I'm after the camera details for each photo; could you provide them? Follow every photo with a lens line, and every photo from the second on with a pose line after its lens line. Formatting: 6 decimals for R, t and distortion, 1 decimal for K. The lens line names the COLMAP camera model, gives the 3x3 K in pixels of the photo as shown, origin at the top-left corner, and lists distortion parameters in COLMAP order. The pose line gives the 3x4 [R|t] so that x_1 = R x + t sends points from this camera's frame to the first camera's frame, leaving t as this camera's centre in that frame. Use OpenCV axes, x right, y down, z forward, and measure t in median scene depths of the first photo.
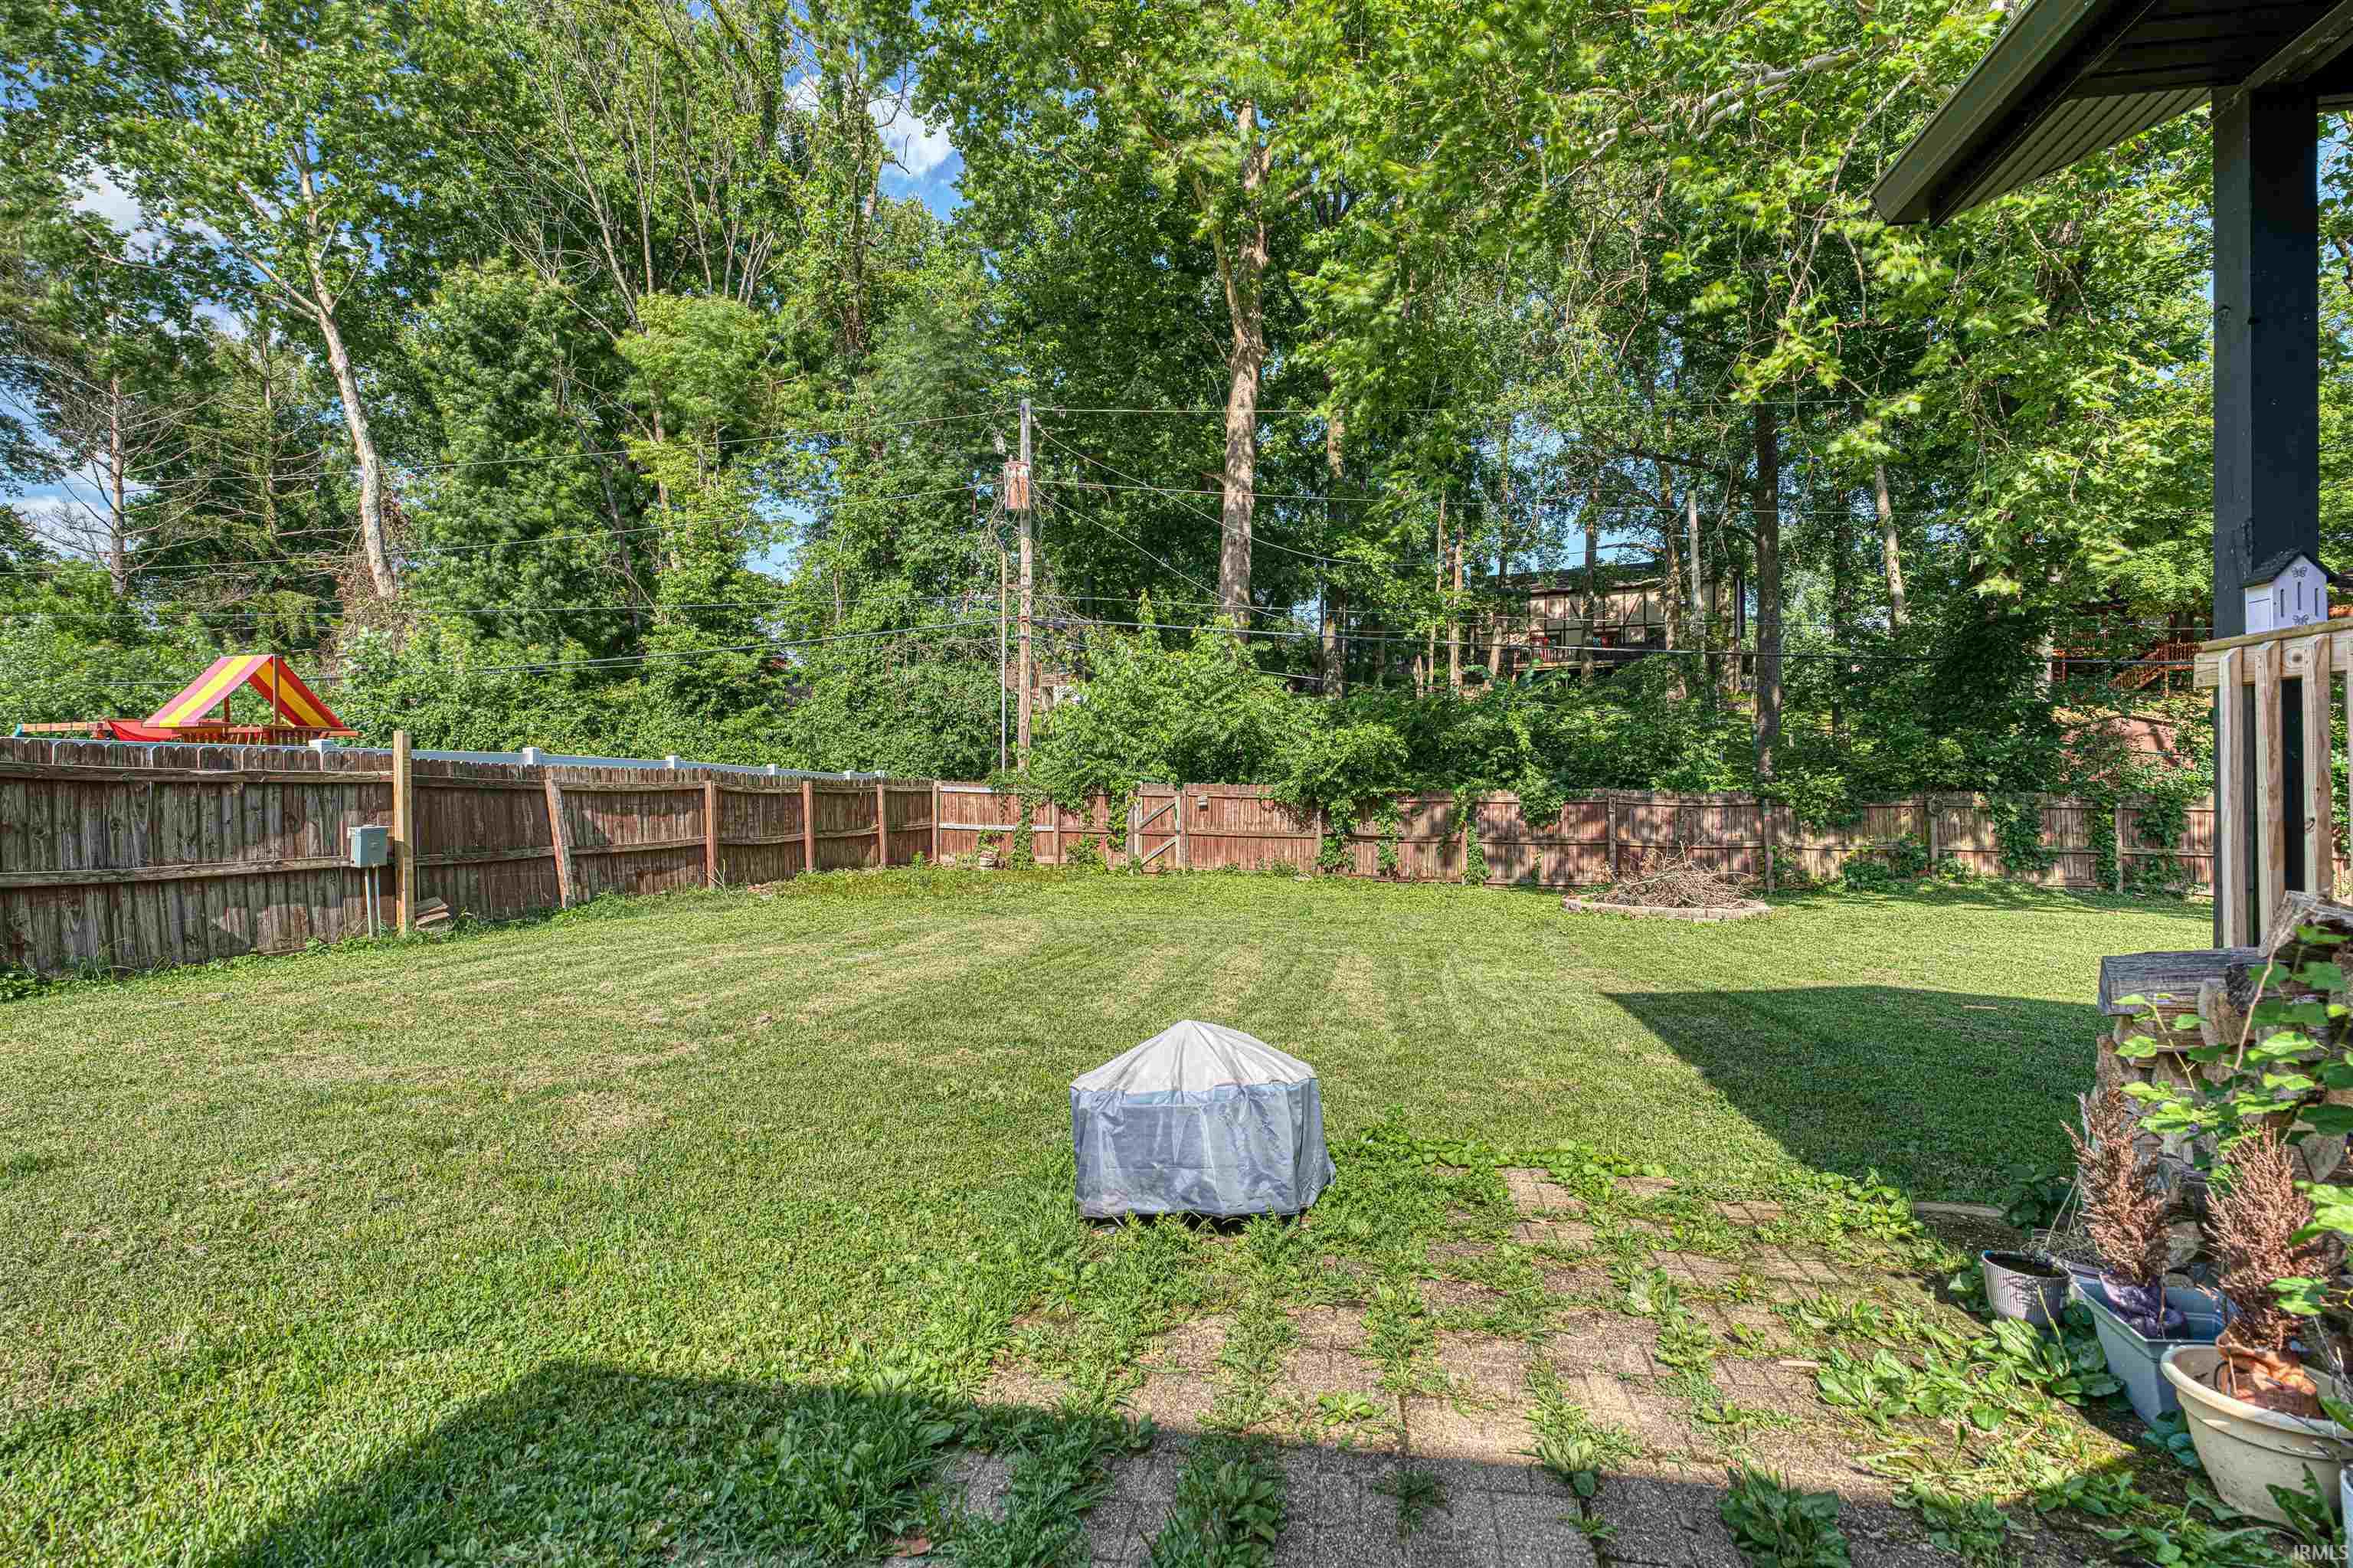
lens RADIAL K [[1095.8, 0, 1176.9], [0, 1095.8, 786.5], [0, 0, 1]] dist [-0.003709, 0.000152]
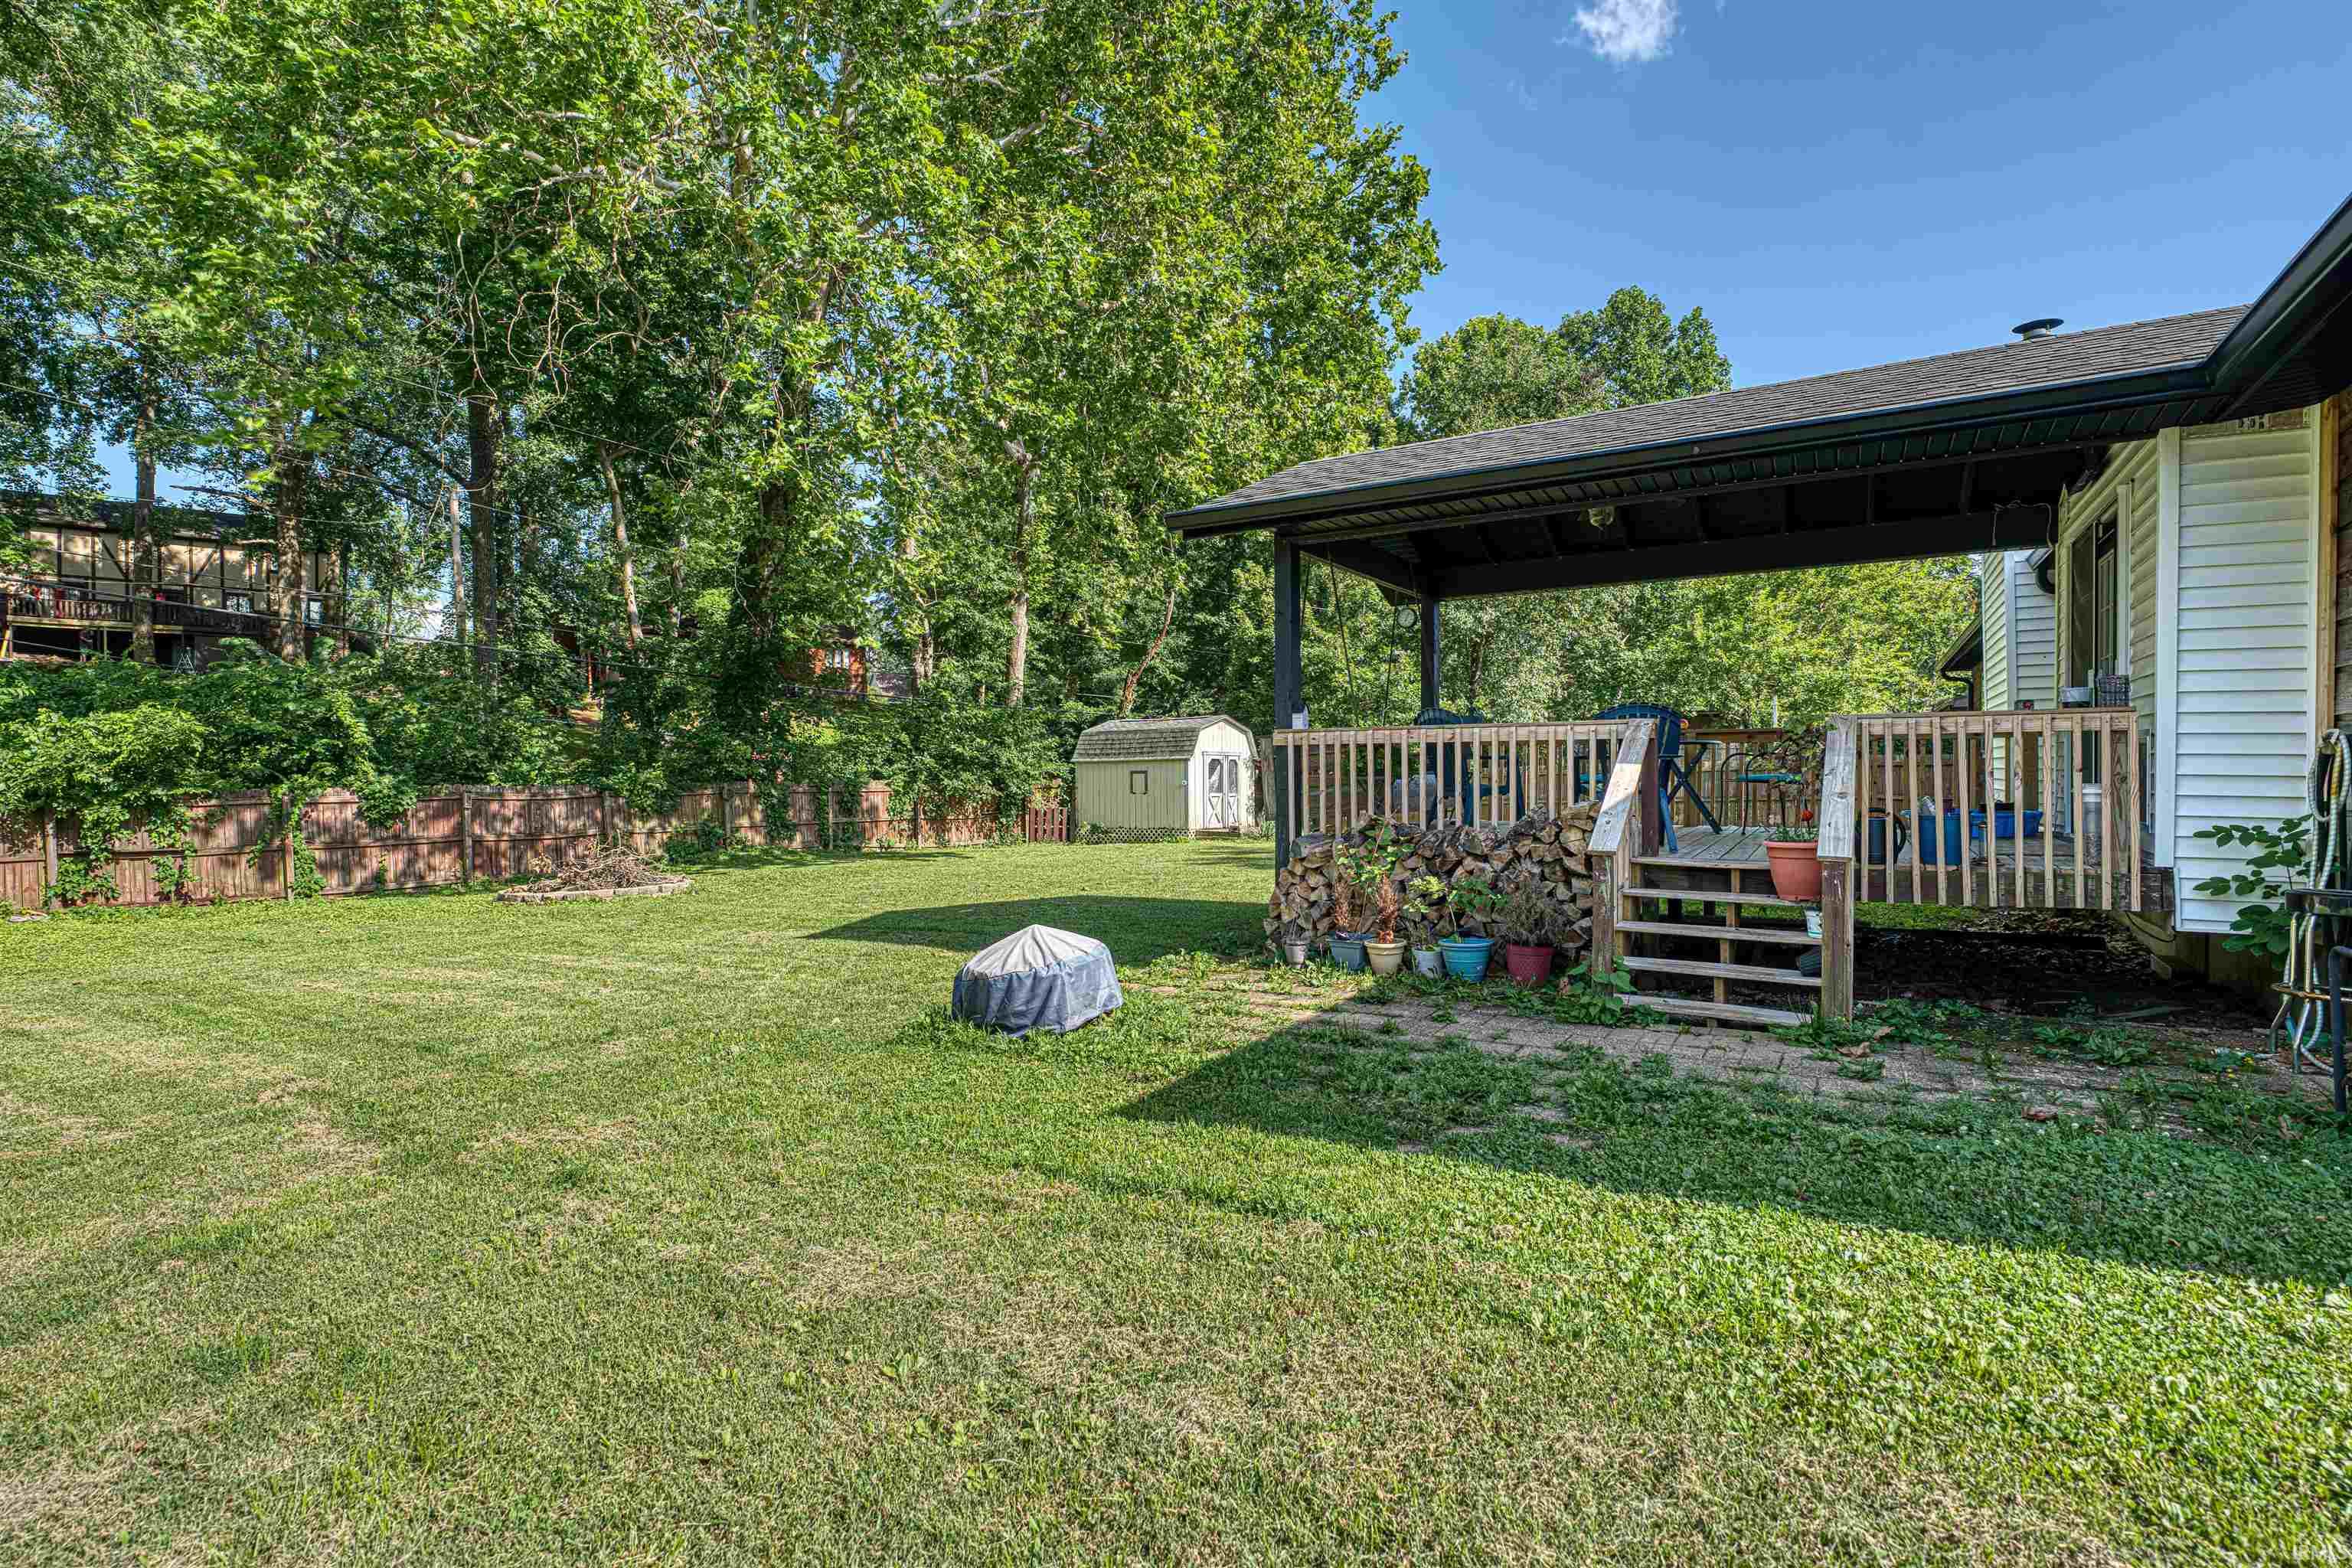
lens RADIAL K [[1095.3, 0, 1177.6], [0, 1095.3, 773.6], [0, 0, 1]] dist [-0.003709, 0.000152]
pose [[0.382799, -0.011758, 0.923757, -0.269574], [0.012662, 0.999892, 0.007480, -0.006856], [-0.923745, 0.008833, 0.382907, 0.019885]]
